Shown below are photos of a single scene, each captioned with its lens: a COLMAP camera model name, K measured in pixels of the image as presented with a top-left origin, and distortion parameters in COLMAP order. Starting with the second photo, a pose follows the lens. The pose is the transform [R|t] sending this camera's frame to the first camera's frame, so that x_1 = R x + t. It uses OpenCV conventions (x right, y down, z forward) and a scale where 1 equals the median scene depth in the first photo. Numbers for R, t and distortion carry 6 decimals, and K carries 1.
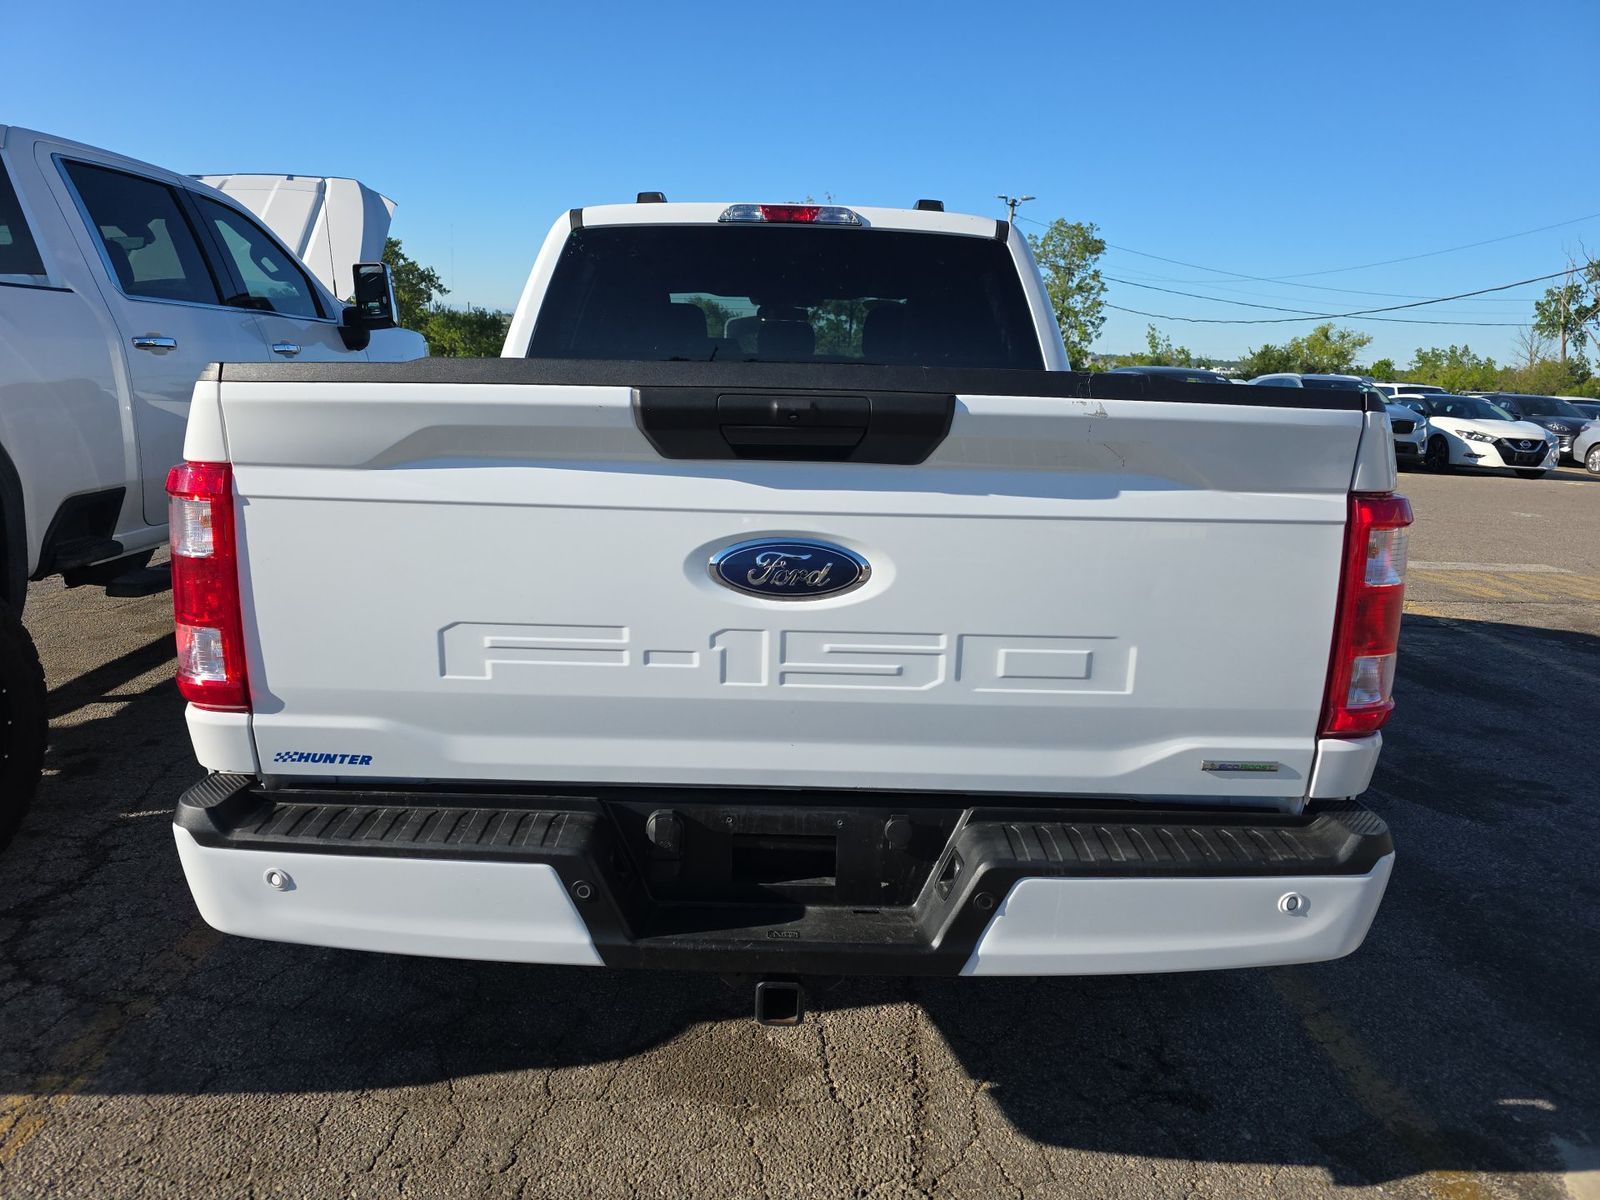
lens RADIAL K [[1071.6, 0, 800.0], [0, 1071.6, 600.0], [0, 0, 1]] dist [0.075403, -0.074270]
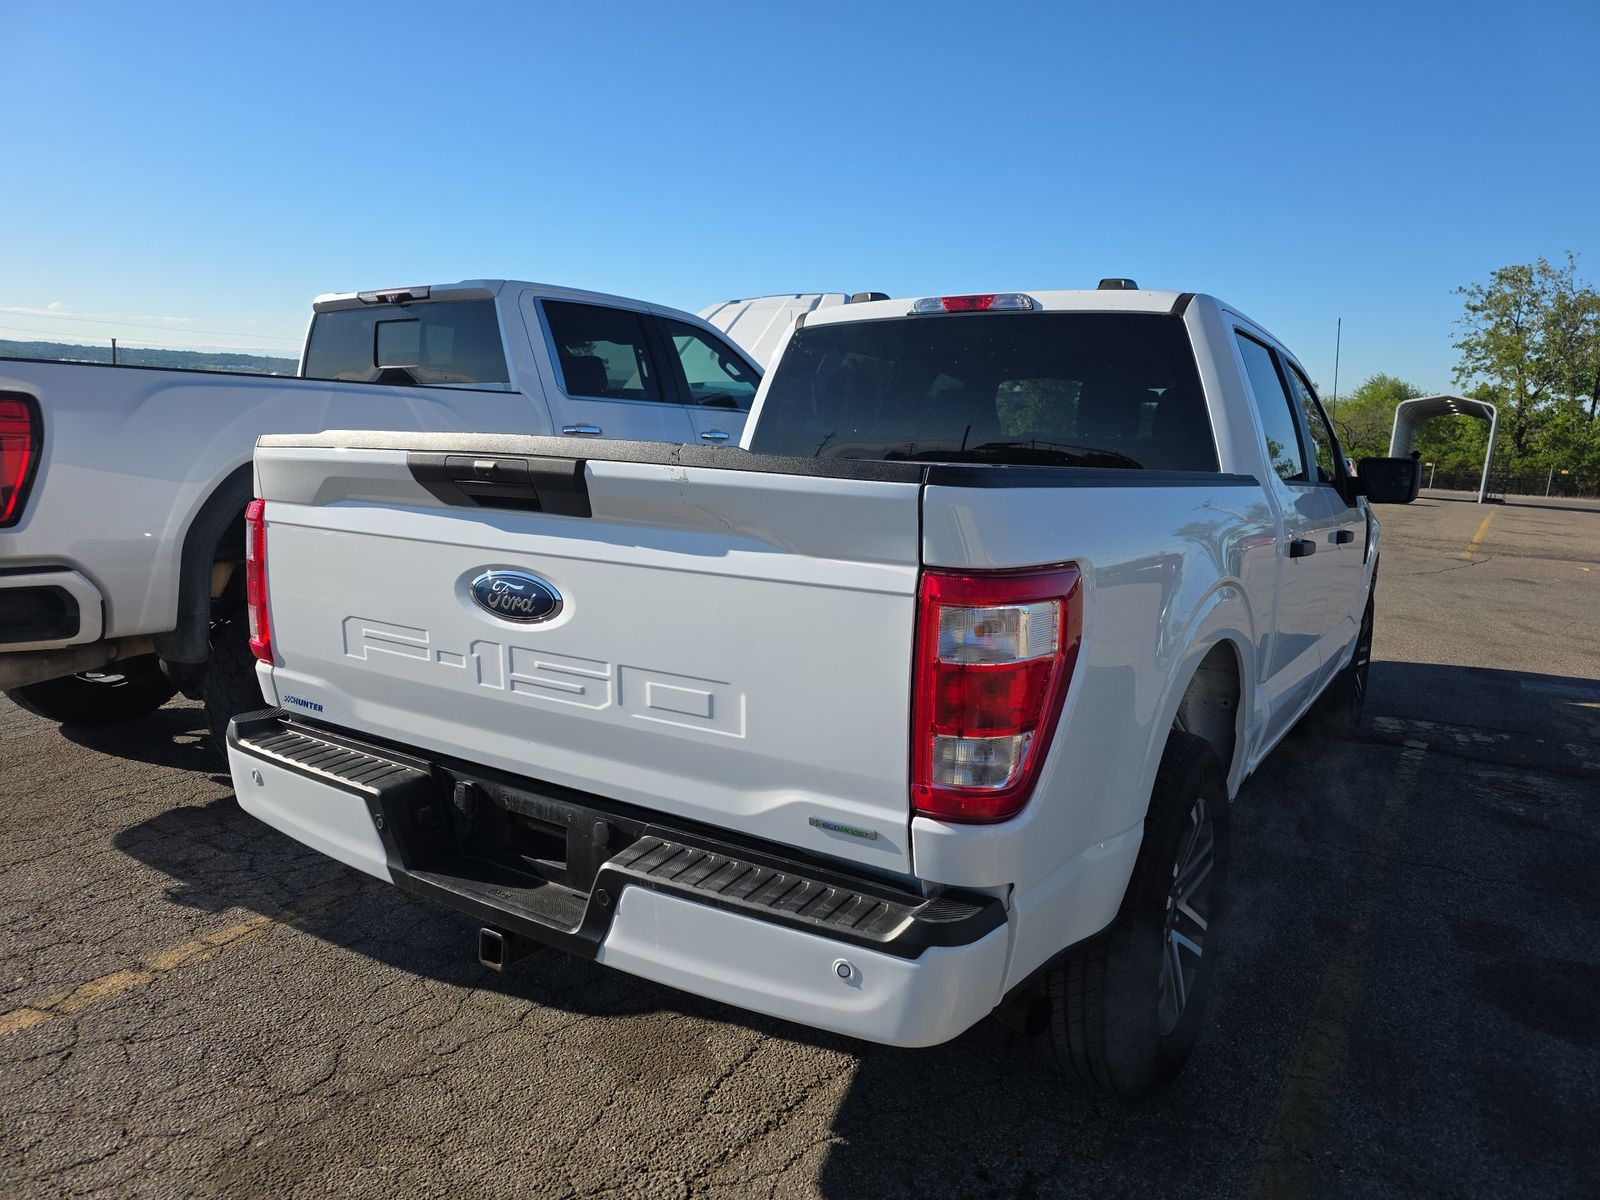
lens RADIAL K [[1078.2, 0, 822.8], [0, 1078.2, 612.1], [0, 0, 1]] dist [0.076422, -0.127010]
pose [[0.840811, 0.084325, -0.534721, 0.922066], [-0.120492, 0.992166, -0.033002, -0.012204], [0.527749, 0.092179, 0.844384, 0.116416]]
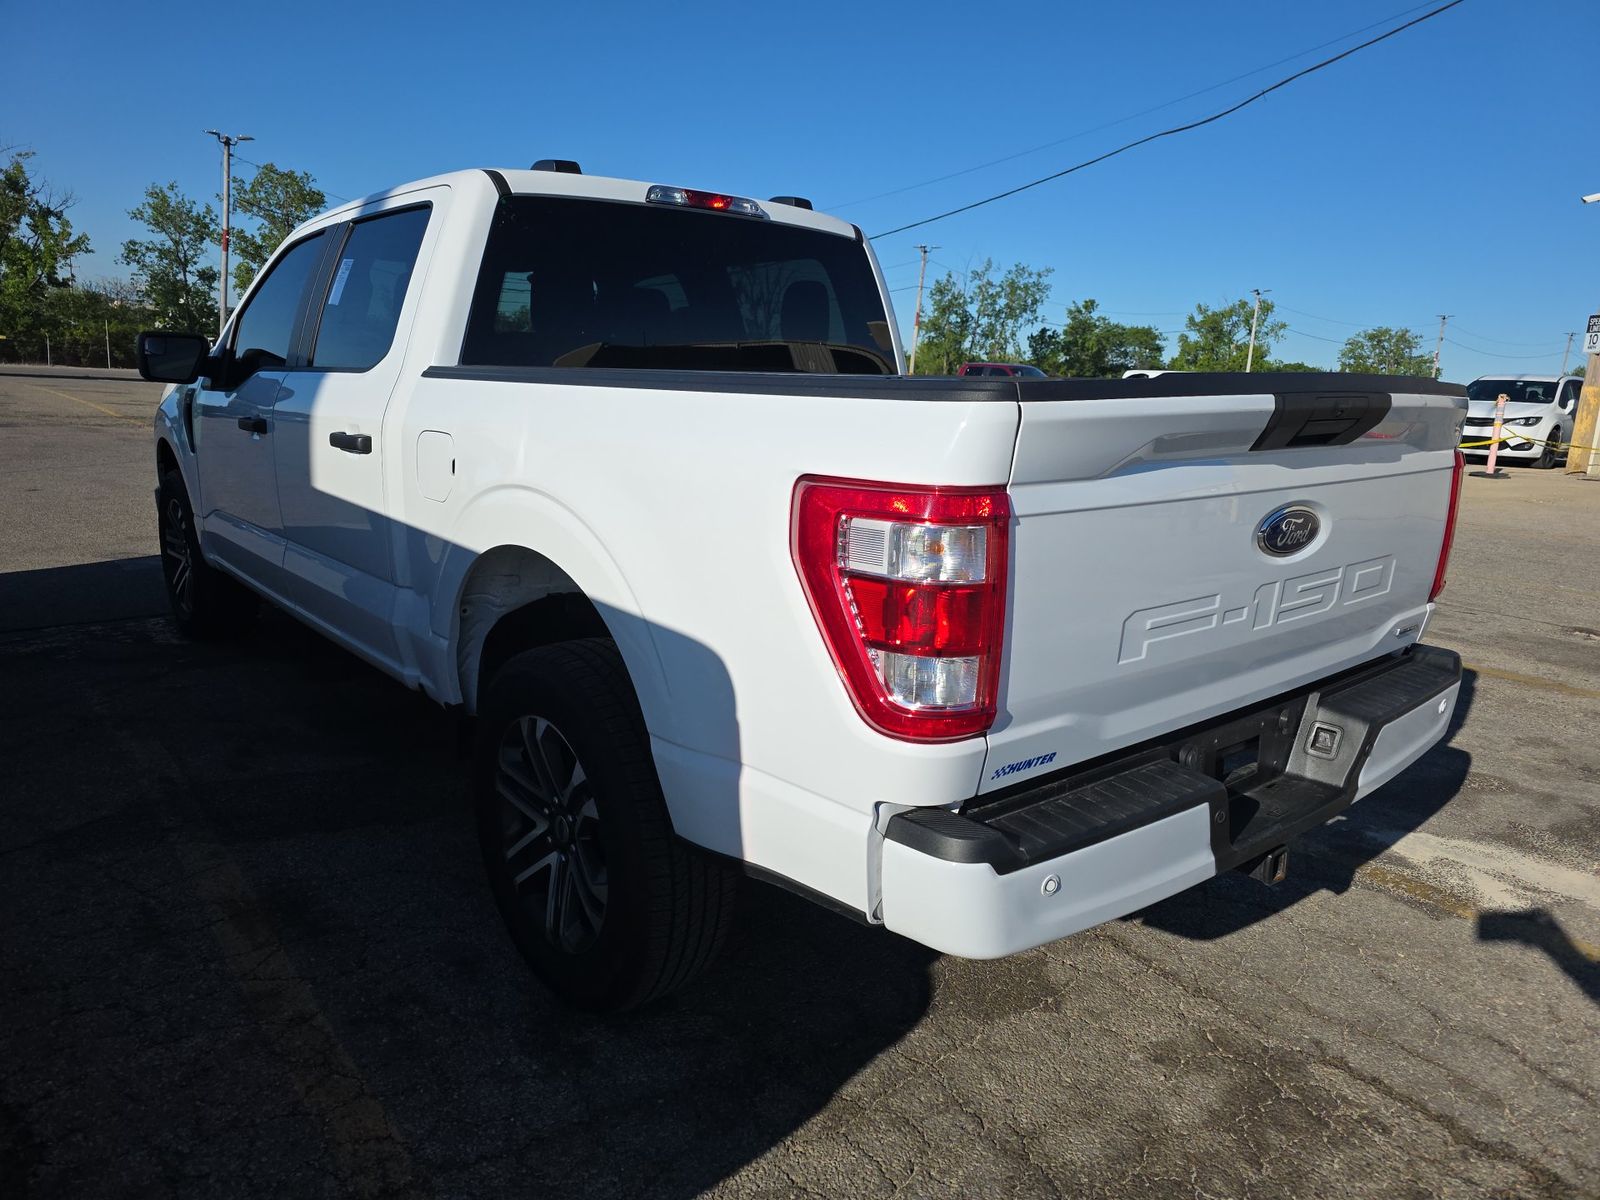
lens RADIAL K [[1058.0, 0, 825.0], [0, 1058.0, 599.4], [0, 0, 1]] dist [0.026201, -0.001403]
pose [[0.767595, -0.144449, 0.624445, -1.180663], [0.121543, 0.989400, 0.079466, -0.110636], [-0.629305, 0.014899, 0.777016, 0.338928]]
